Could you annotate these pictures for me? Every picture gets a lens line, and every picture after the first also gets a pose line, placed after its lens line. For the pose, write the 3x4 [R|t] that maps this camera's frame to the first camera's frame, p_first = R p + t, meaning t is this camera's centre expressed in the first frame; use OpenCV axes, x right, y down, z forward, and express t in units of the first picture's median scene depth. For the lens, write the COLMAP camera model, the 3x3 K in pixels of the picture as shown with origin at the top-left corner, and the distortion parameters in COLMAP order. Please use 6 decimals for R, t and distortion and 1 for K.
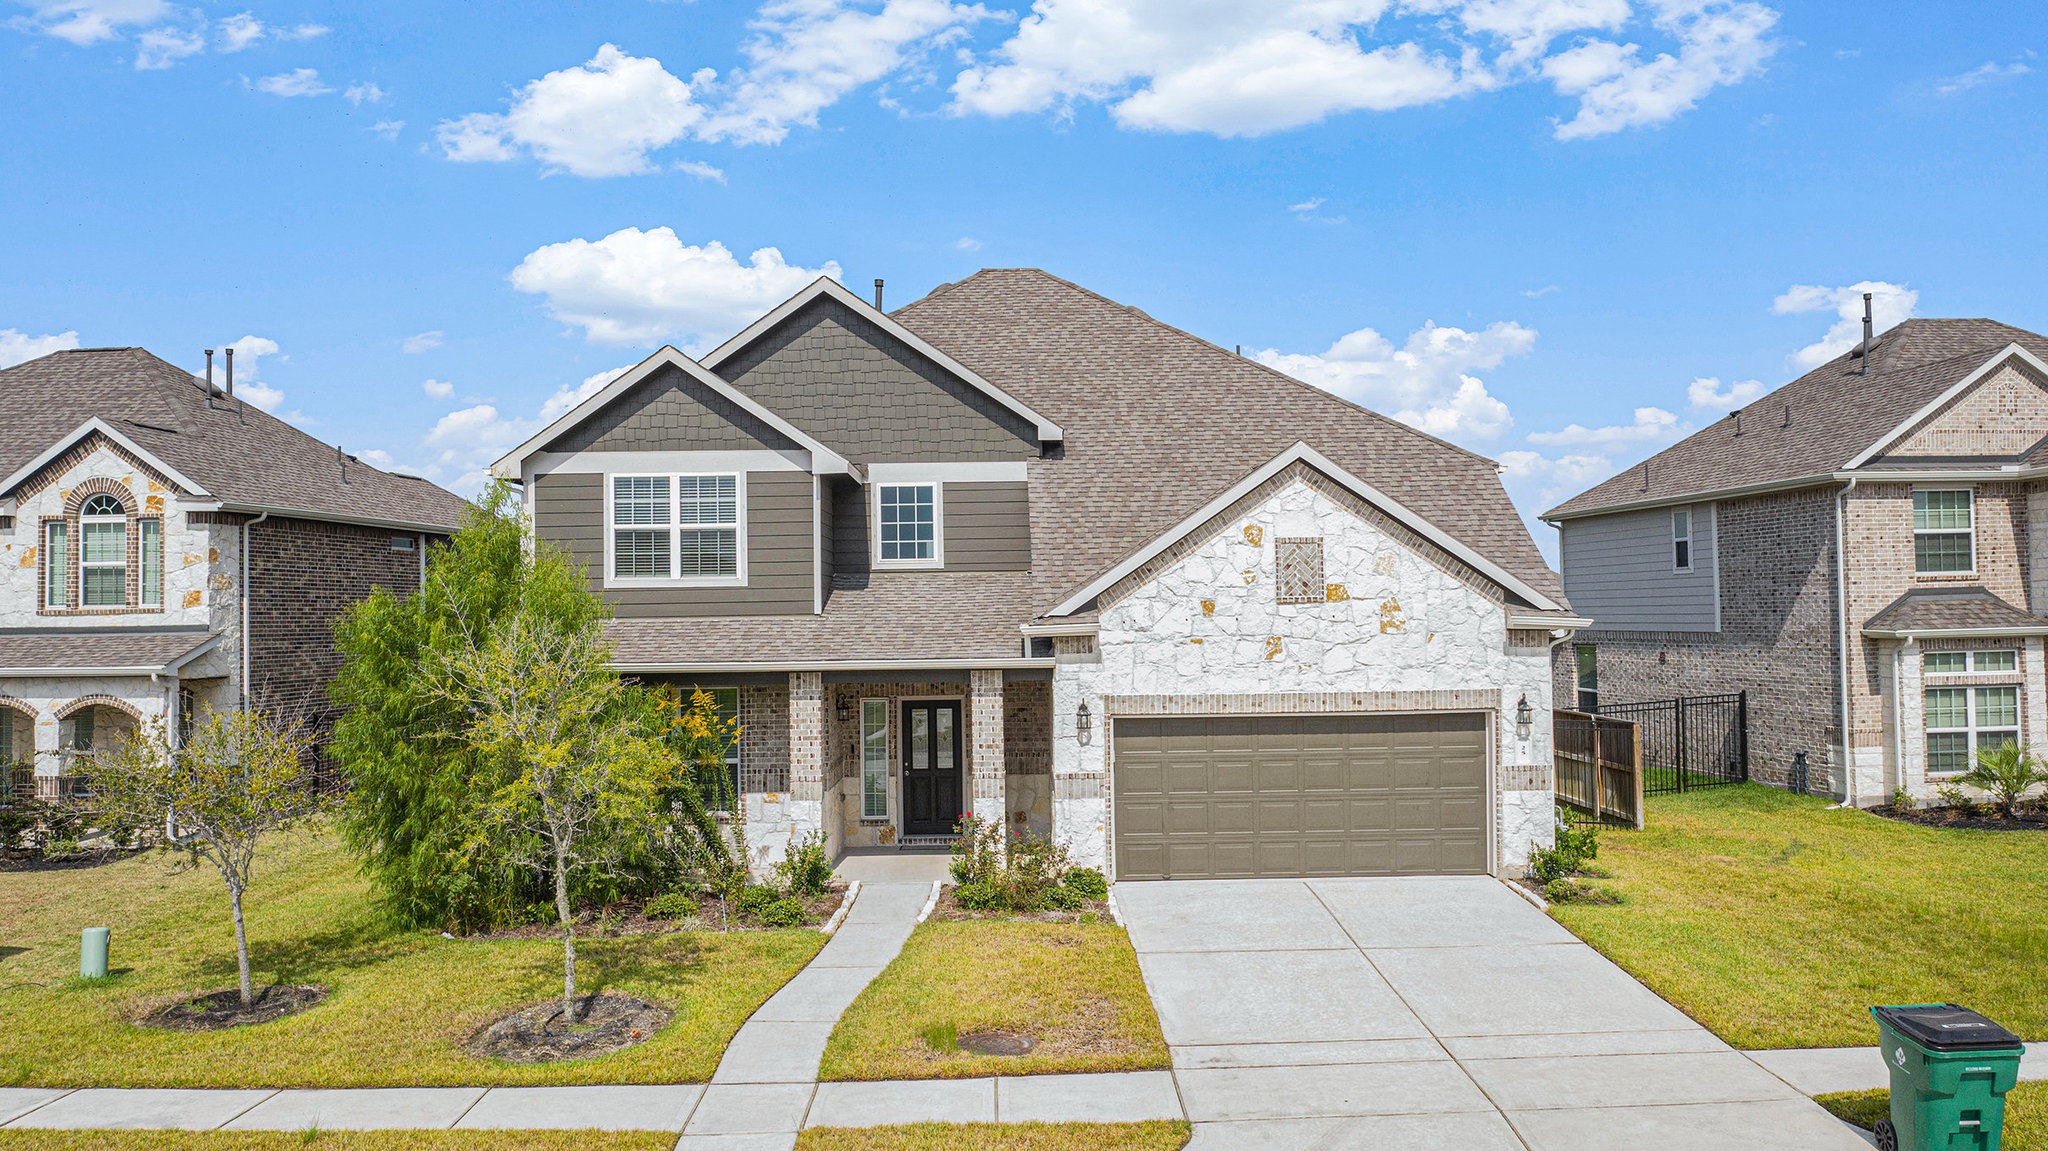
lens RADIAL K [[1689.6, 0, 1024.0], [0, 1689.6, 575.5], [0, 0, 1]] dist [-0.002658, -0.001622]
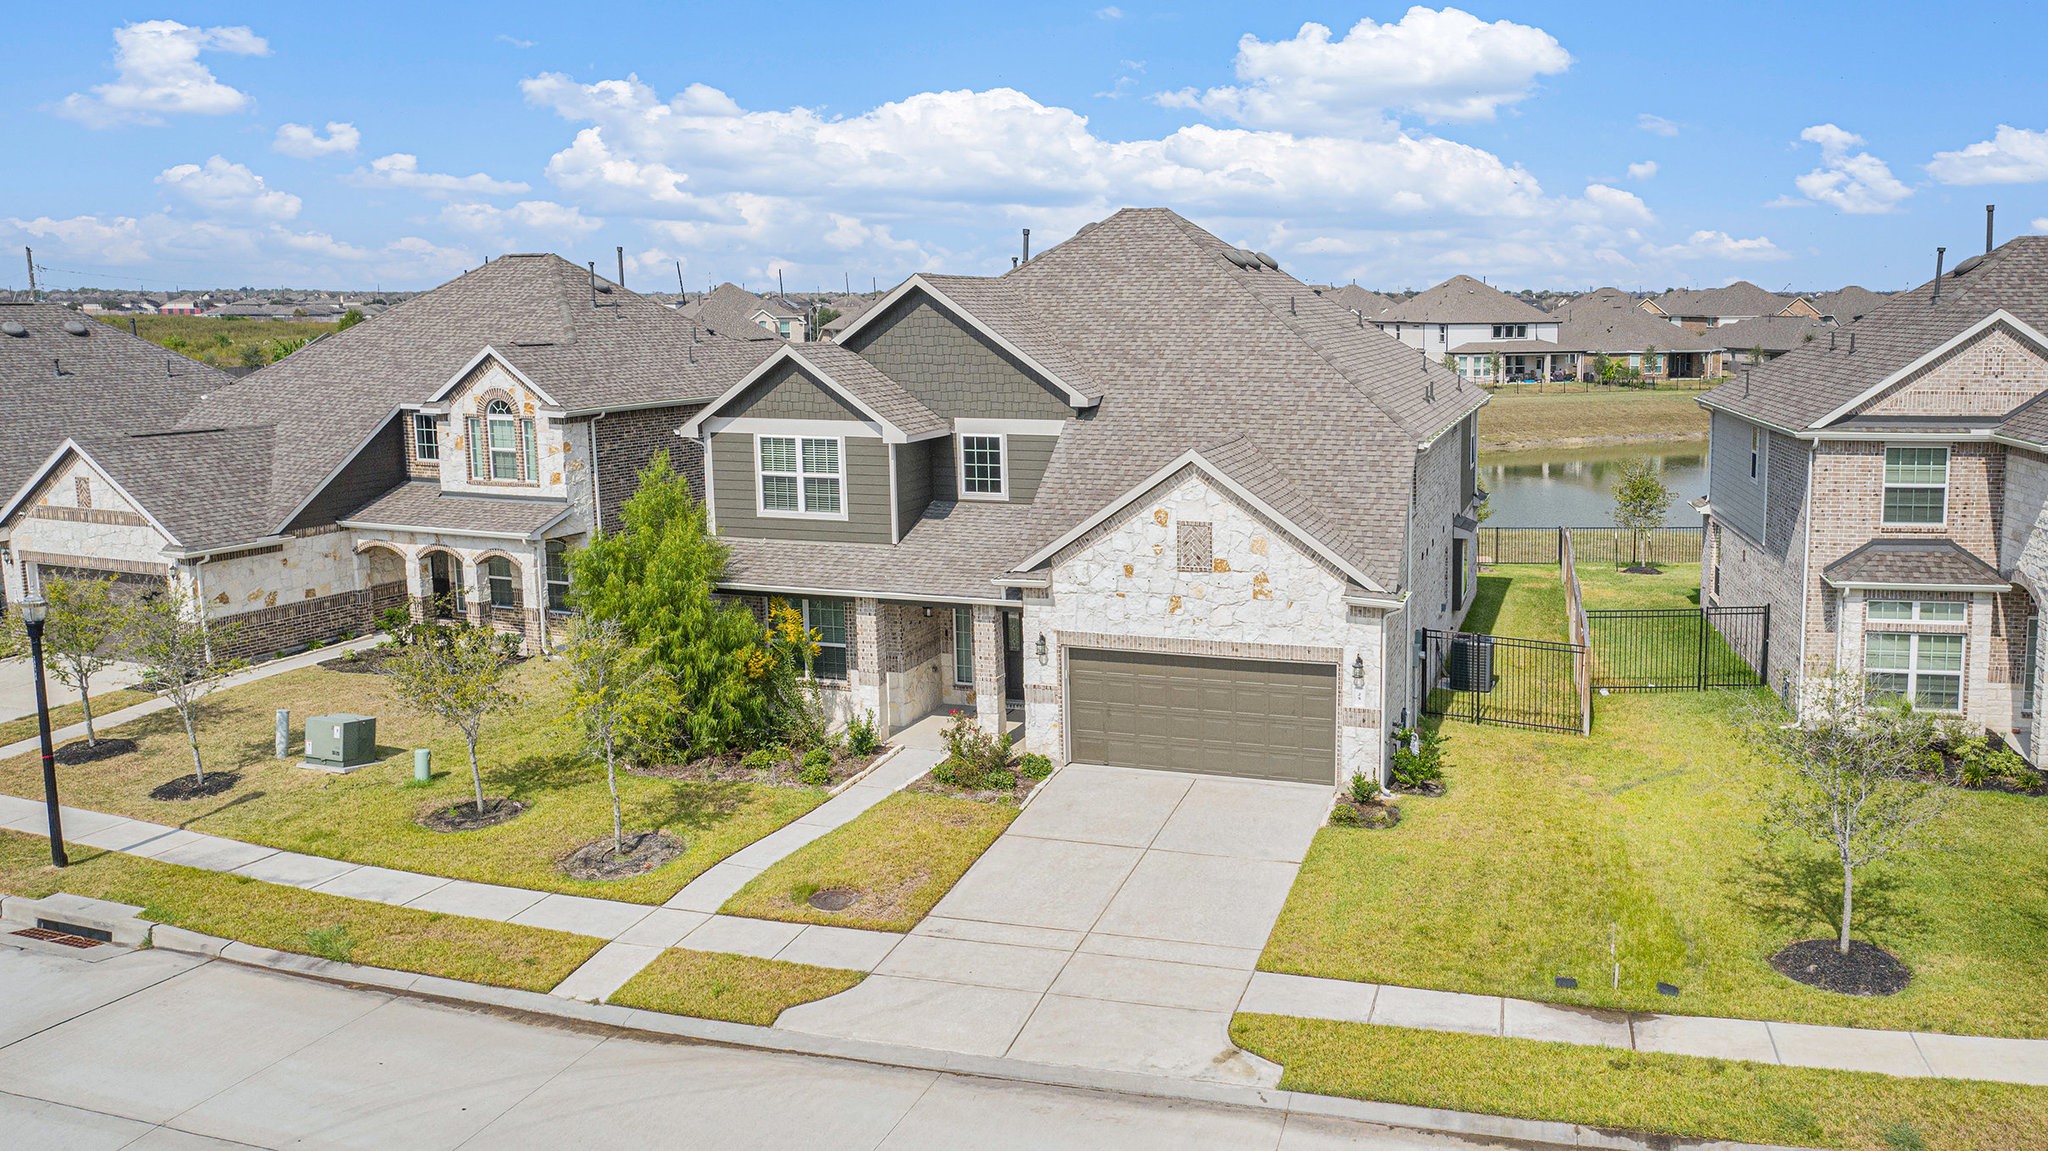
lens RADIAL K [[1786.7, 0, 1074.7], [0, 1786.7, 578.6], [0, 0, 1]] dist [-0.014202, 0.006773]
pose [[0.939290, 0.055280, -0.338641, 0.492621], [0.013692, 0.980112, 0.197972, -0.228255], [0.342850, -0.190589, 0.919853, -0.264460]]
